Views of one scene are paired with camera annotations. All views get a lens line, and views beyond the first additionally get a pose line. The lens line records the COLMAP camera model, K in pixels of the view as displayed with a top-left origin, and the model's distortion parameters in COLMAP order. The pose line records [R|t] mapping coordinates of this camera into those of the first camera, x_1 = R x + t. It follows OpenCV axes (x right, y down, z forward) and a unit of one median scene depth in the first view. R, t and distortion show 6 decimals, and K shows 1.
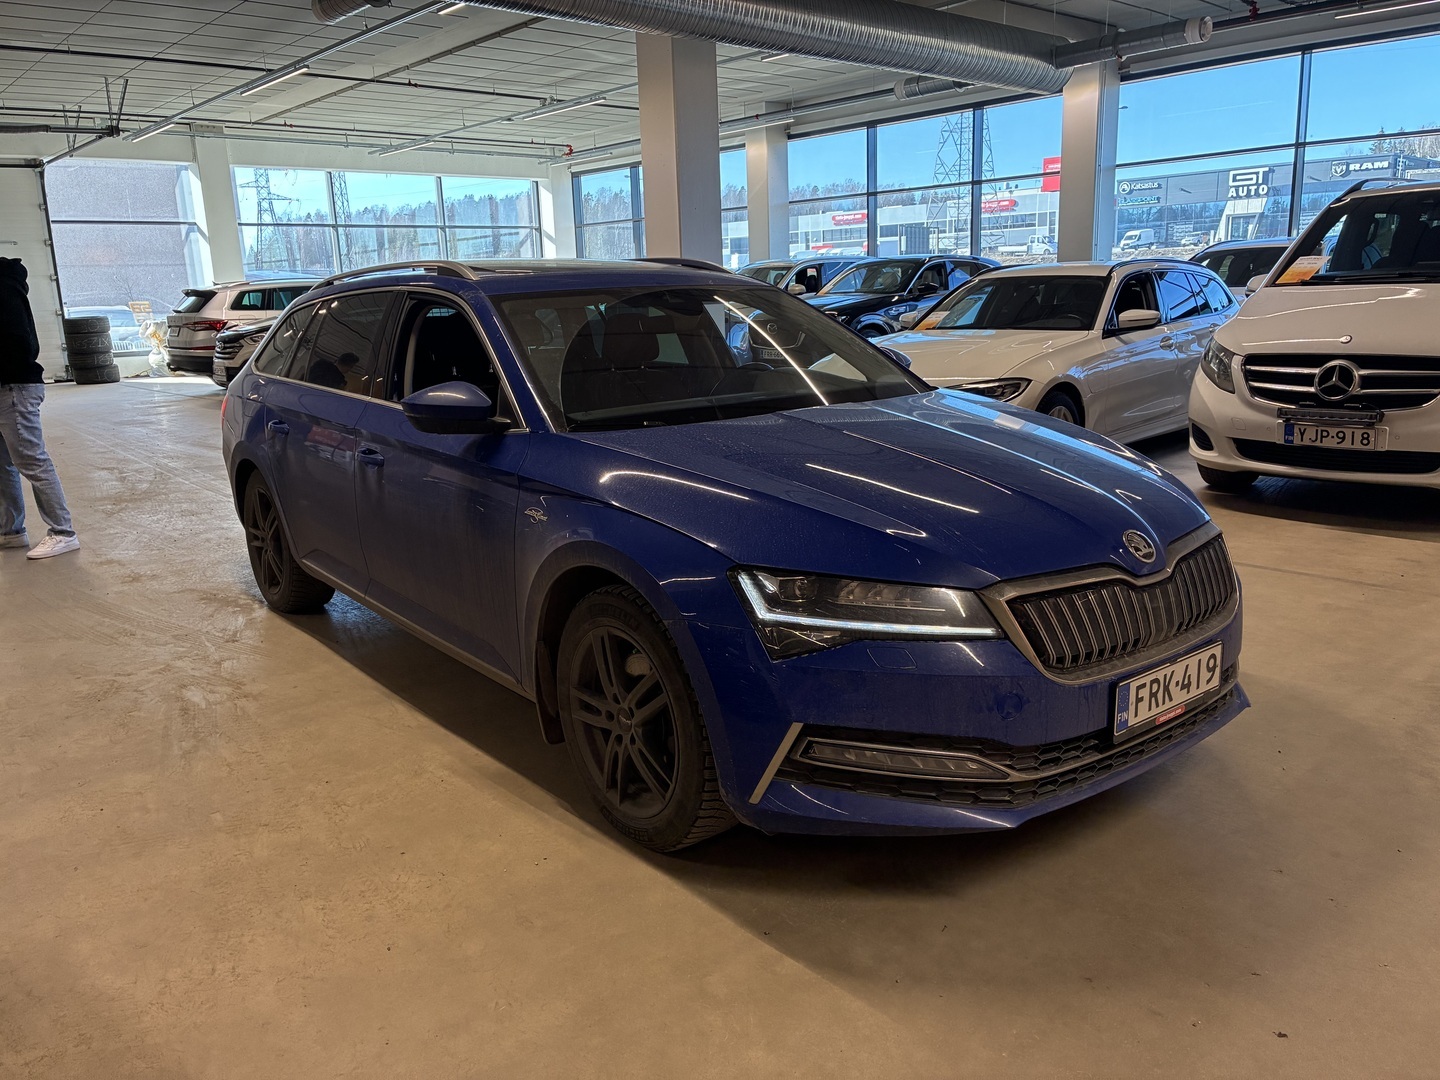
lens RADIAL K [[1077.4, 0, 715.3], [0, 1077.4, 535.0], [0, 0, 1]] dist [0.003248, -0.028200]
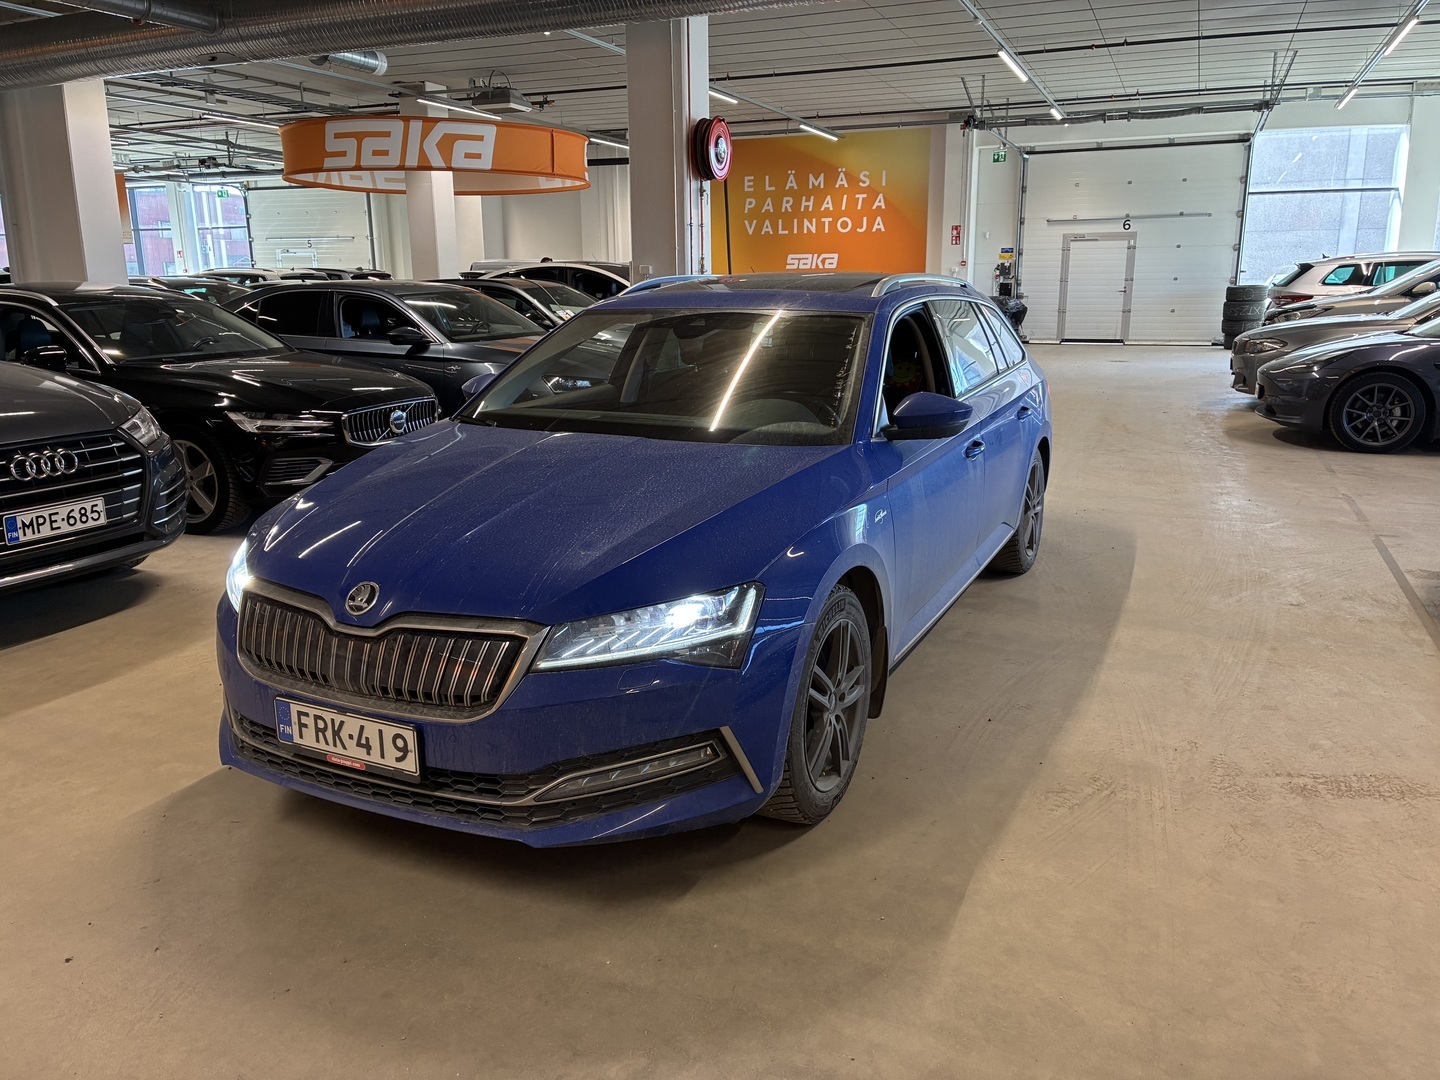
lens RADIAL K [[1077.4, 0, 715.3], [0, 1077.4, 535.0], [0, 0, 1]] dist [0.003248, -0.028200]
pose [[0.435293, 0.231112, -0.870119, 0.192982], [-0.199257, 0.967252, 0.157229, -0.037820], [0.877962, 0.104936, 0.467089, 0.108052]]
